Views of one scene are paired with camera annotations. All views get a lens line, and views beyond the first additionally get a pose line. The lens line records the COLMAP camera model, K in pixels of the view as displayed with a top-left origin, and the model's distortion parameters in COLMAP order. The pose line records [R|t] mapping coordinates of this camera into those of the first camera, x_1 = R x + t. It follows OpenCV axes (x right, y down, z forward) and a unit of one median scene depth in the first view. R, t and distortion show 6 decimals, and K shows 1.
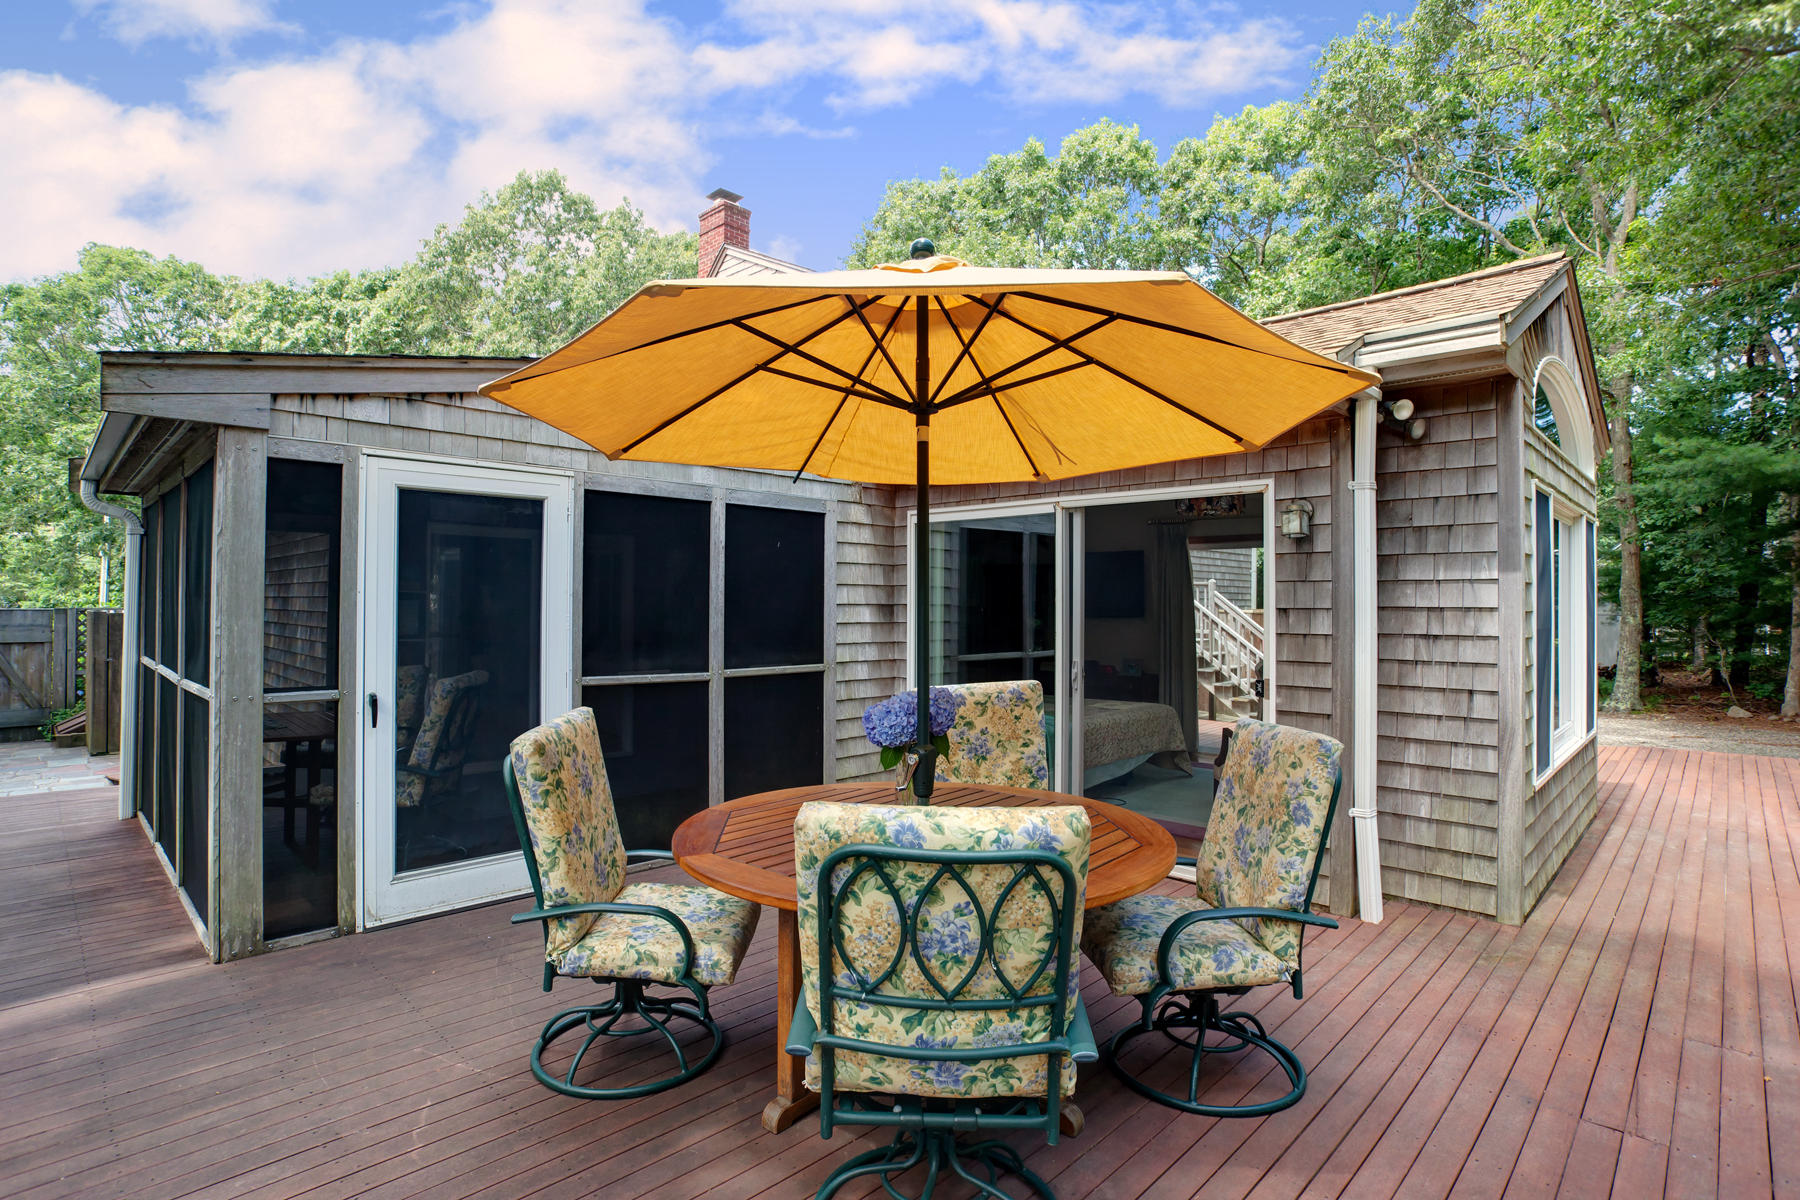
lens RADIAL K [[897.9, 0, 891.0], [0, 897.9, 587.0], [0, 0, 1]] dist [-0.061080, 0.026933]
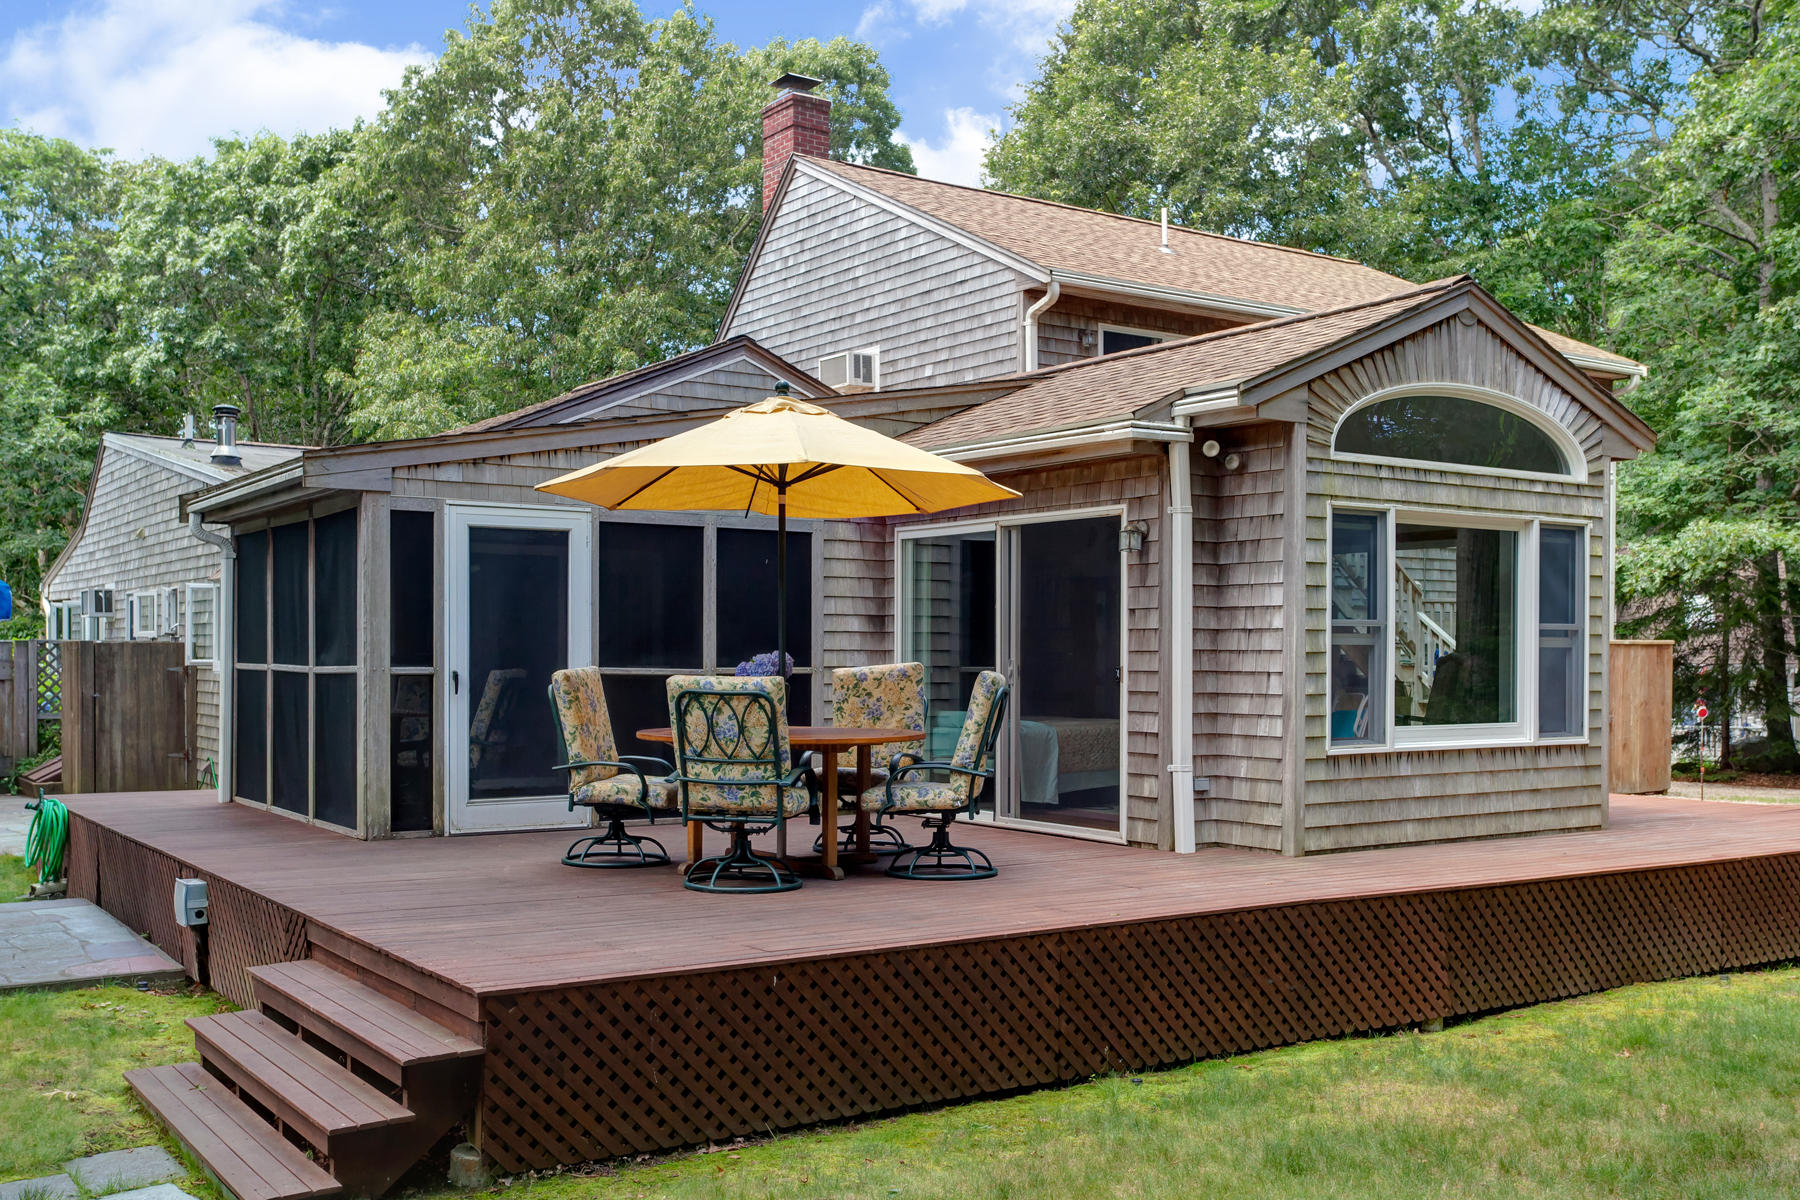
lens RADIAL K [[1752.6, 0, 890.5], [0, 1752.6, 641.9], [0, 0, 1]] dist [-0.005284, 0.127845]
pose [[0.981419, -0.004535, -0.191824, 0.608954], [0.006434, 0.999936, 0.009279, 0.047756], [0.191770, -0.010341, 0.981385, -1.545440]]
